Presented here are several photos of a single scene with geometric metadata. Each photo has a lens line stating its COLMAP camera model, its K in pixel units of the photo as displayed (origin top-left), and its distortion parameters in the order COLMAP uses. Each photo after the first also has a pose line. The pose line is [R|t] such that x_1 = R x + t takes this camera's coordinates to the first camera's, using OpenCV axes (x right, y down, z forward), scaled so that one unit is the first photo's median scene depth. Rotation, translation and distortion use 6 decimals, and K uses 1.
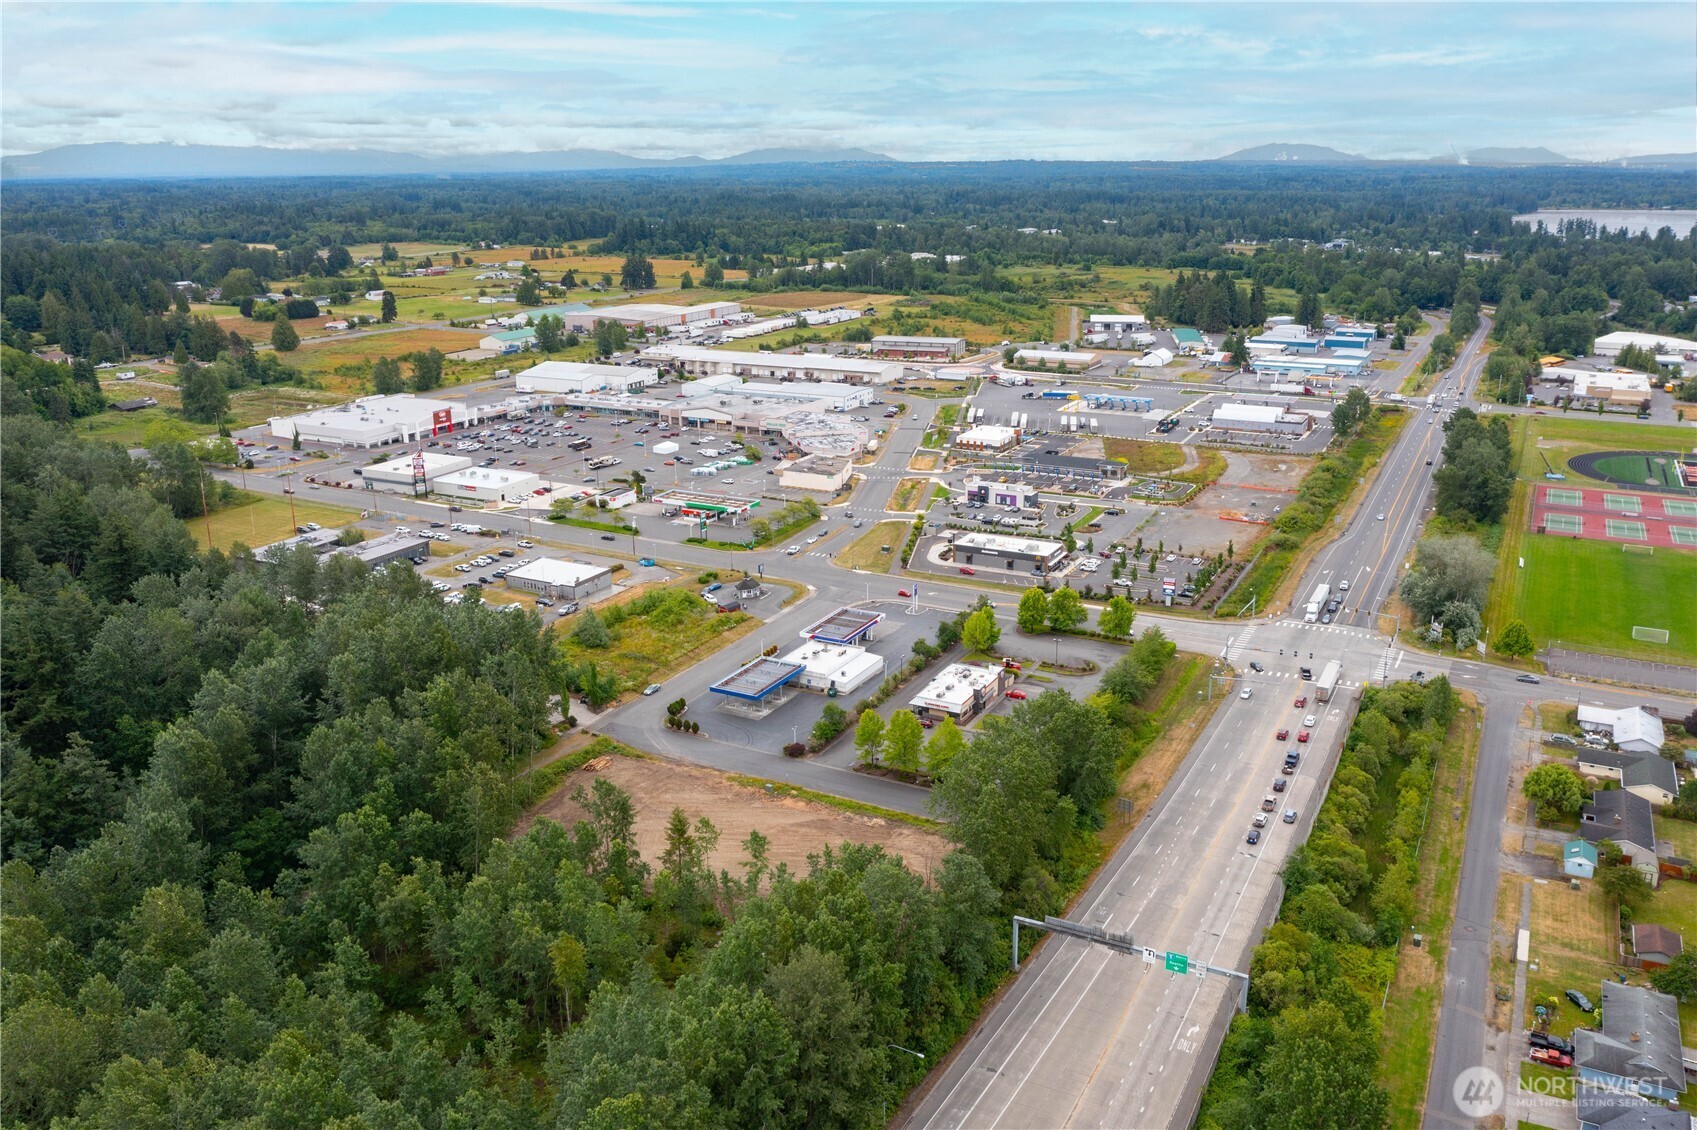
lens RADIAL K [[1330.9, 0, 847.1], [0, 1330.9, 559.1], [0, 0, 1]] dist [-0.017861, 0.005736]
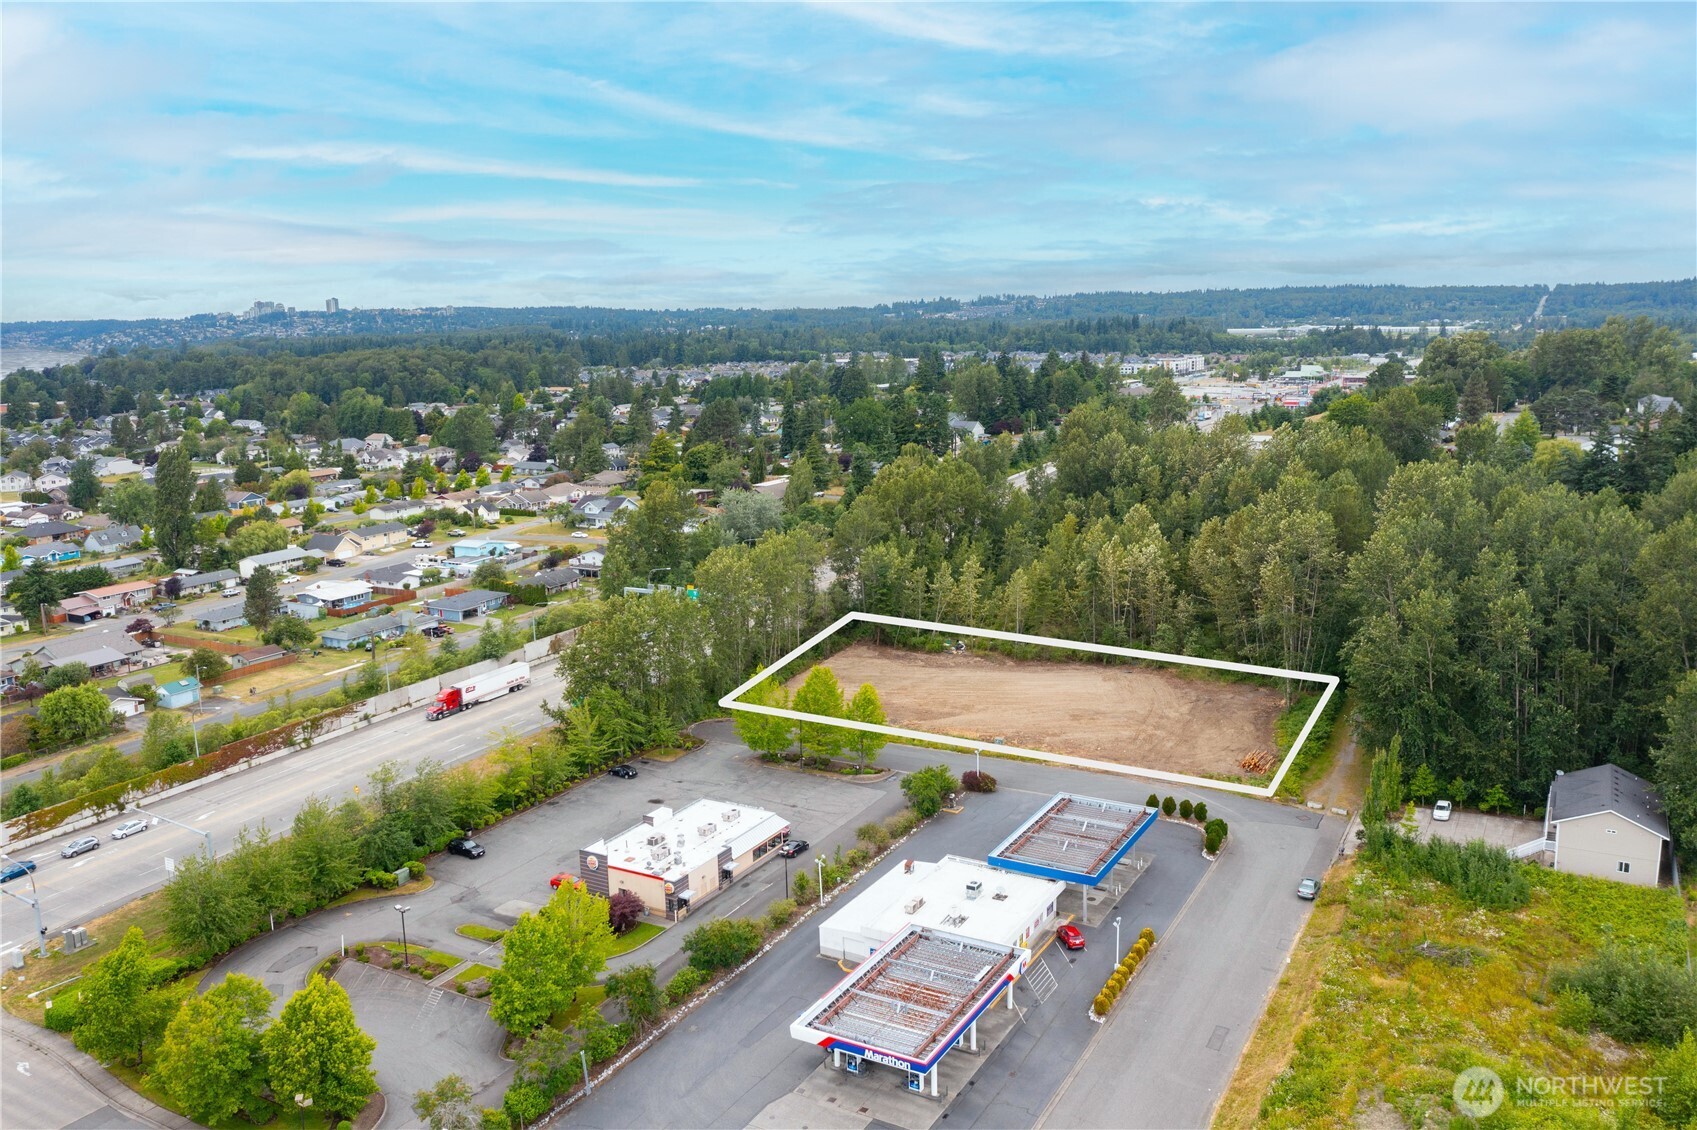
lens RADIAL K [[1332.7, 0, 846.4], [0, 1332.7, 562.7], [0, 0, 1]] dist [-0.017309, 0.009688]
pose [[-0.999084, 0.027135, 0.033094, 0.000761], [0.039308, 0.887629, 0.458880, -0.163539], [-0.016923, 0.459760, -0.887882, 0.968334]]
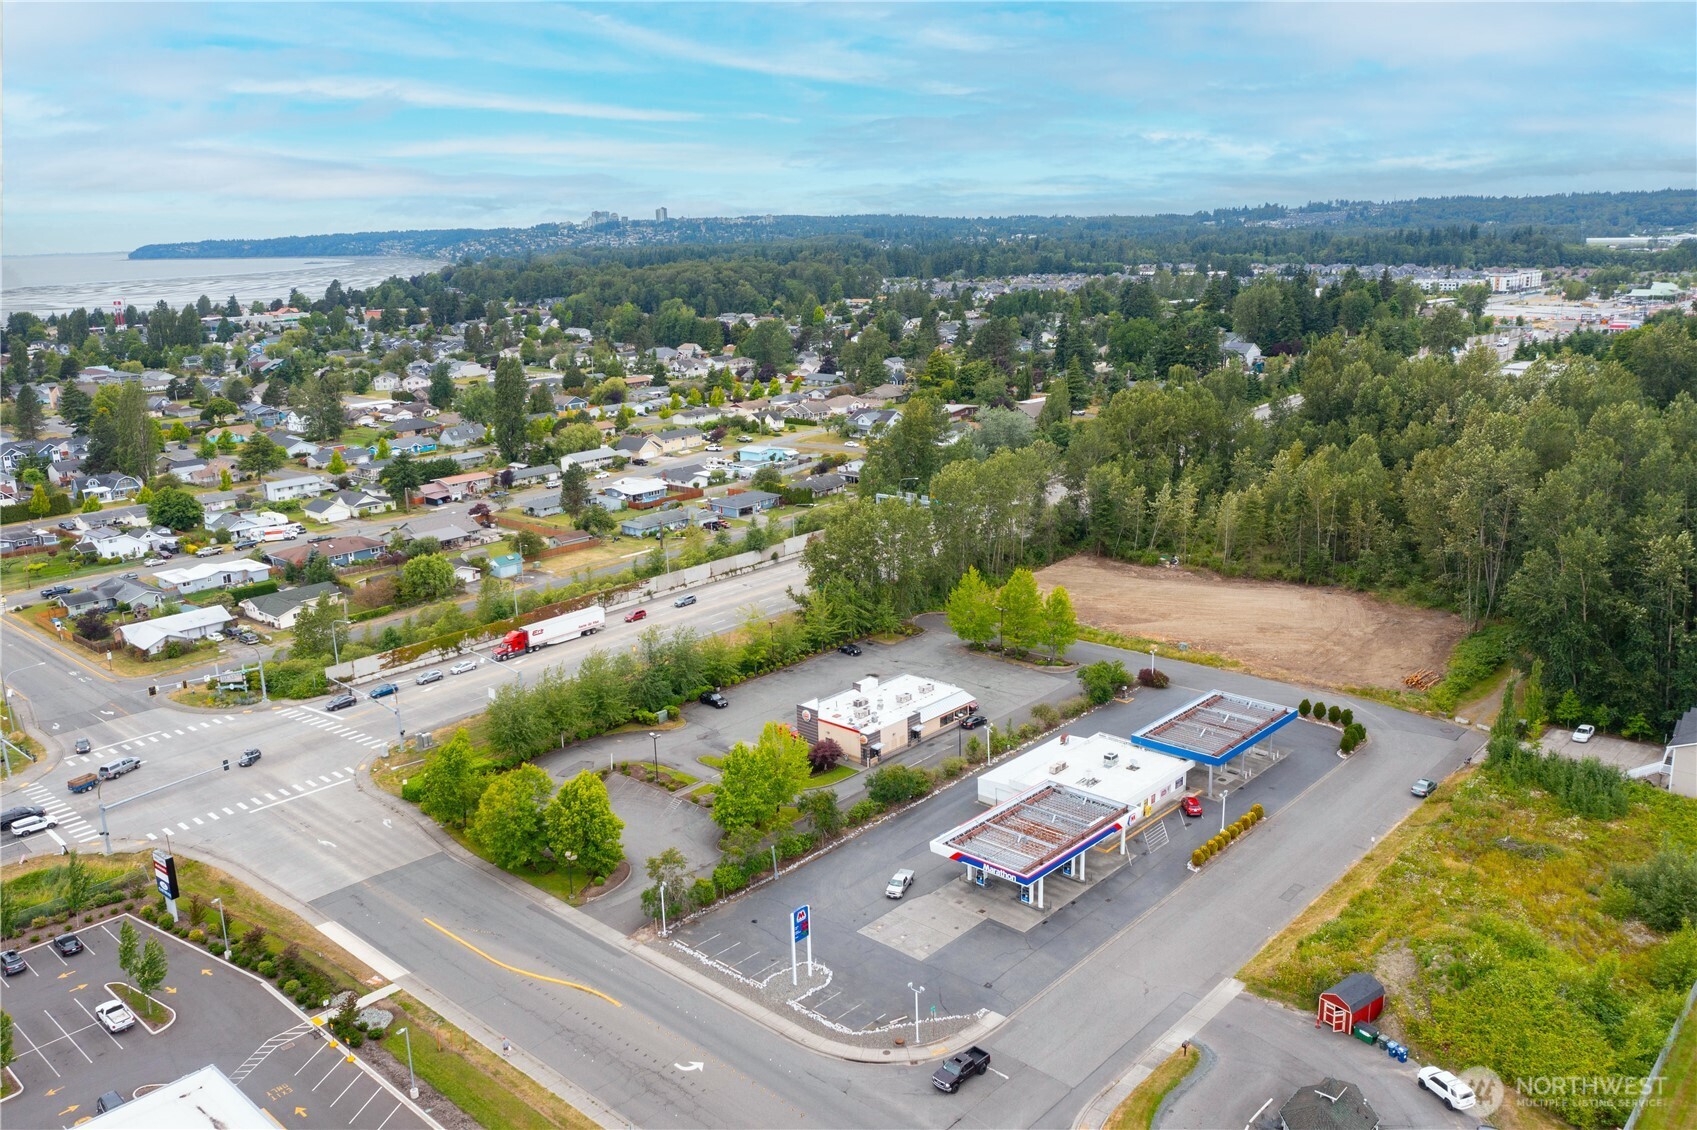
lens RADIAL K [[1331.5, 0, 847.3], [0, 1331.5, 562.4], [0, 0, 1]] dist [-0.019919, 0.014894]
pose [[-0.966466, -0.027380, 0.255330, -0.039311], [0.107965, 0.858826, 0.500760, -0.191789], [-0.232995, 0.511535, -0.827070, 1.021591]]
